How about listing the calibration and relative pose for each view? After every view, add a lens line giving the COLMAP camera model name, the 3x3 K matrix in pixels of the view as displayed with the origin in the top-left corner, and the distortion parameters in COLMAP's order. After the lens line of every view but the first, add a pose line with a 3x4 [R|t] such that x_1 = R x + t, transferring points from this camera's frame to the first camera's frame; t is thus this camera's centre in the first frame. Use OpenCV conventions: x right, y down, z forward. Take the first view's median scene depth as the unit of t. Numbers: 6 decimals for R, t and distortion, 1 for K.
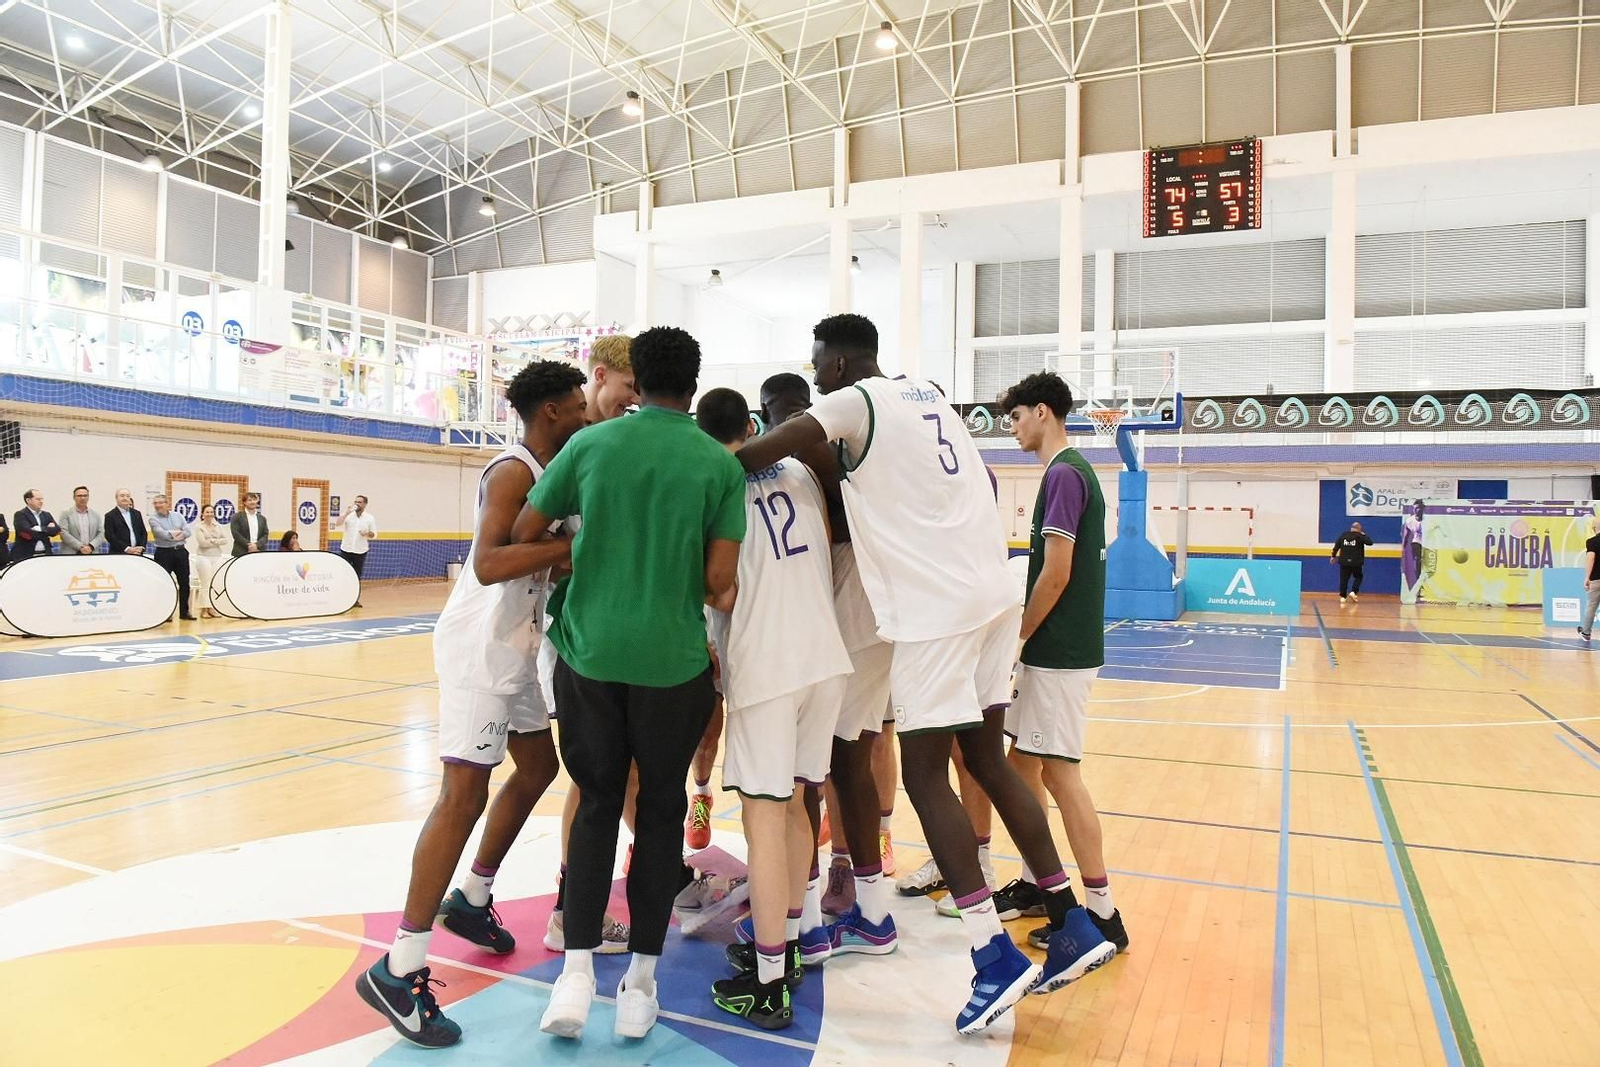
lens RADIAL K [[1107.6, 0, 805.3], [0, 1107.6, 533.1], [0, 0, 1]] dist [-0.043795, -0.007513]
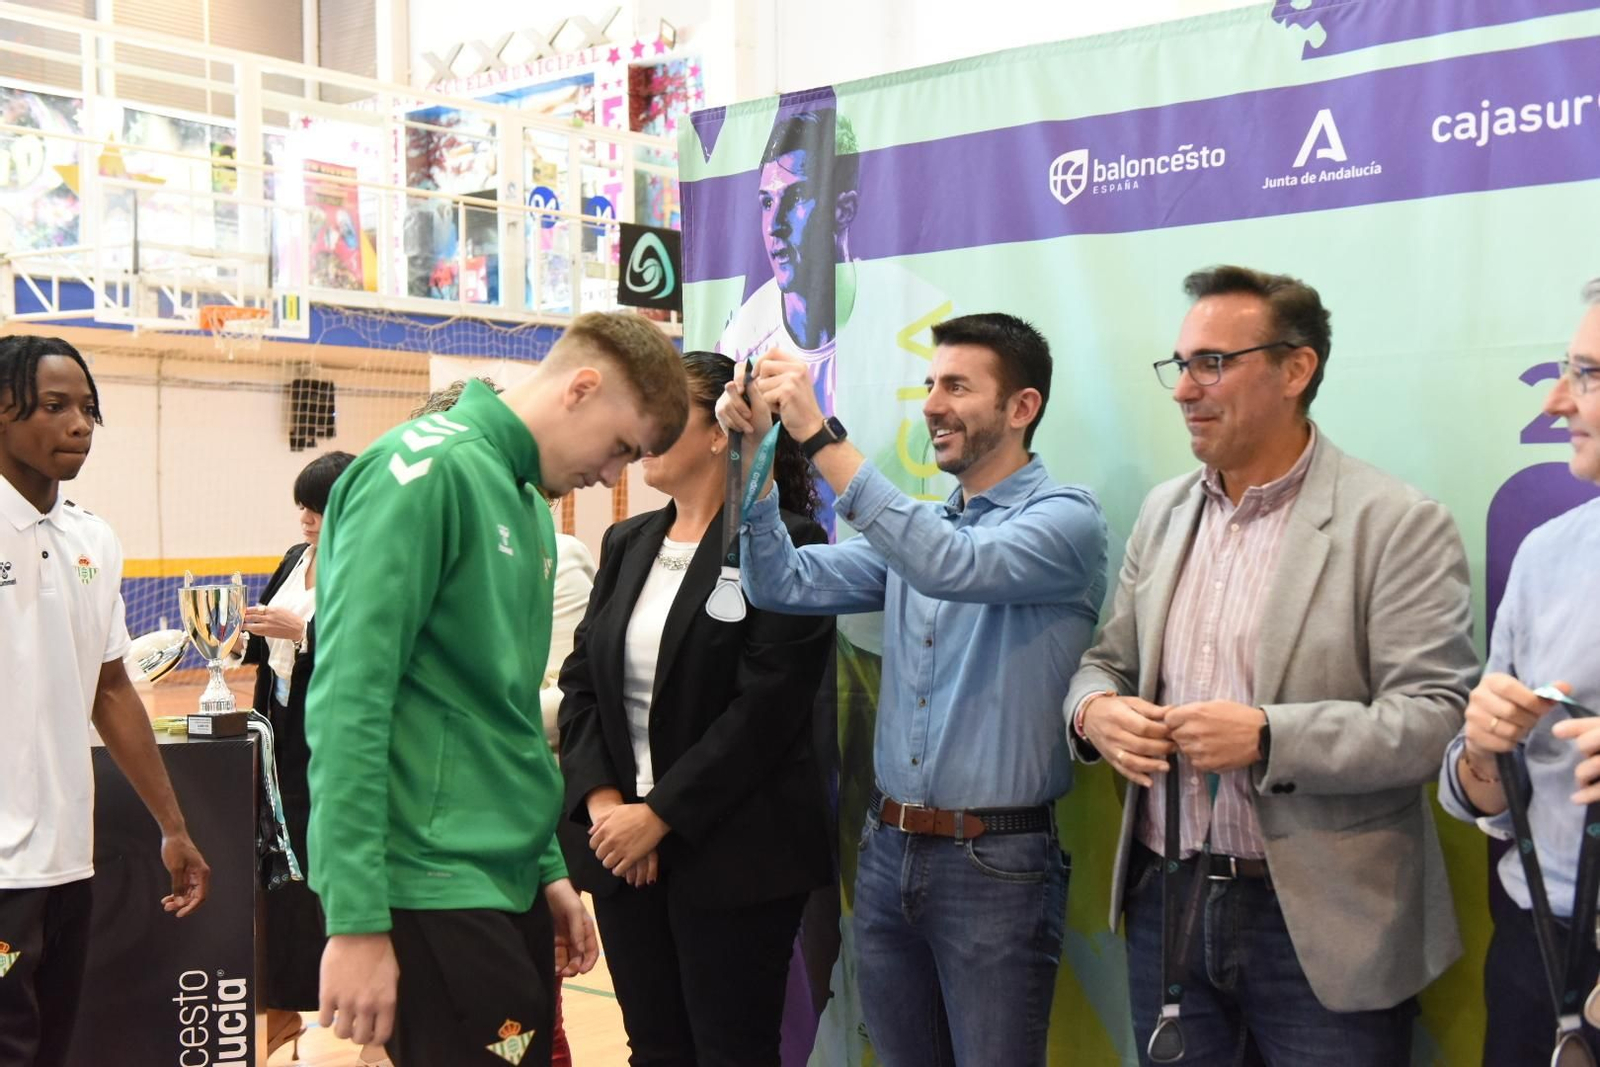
lens RADIAL K [[1965.3, 0, 806.5], [0, 1965.3, 536.0], [0, 0, 1]] dist [0.119742, -0.044590]
pose [[0.957026, -0.024008, -0.289007, 0.097540], [0.024756, 0.999693, -0.001068, -0.001928], [0.288944, -0.006133, 0.957326, 0.385922]]
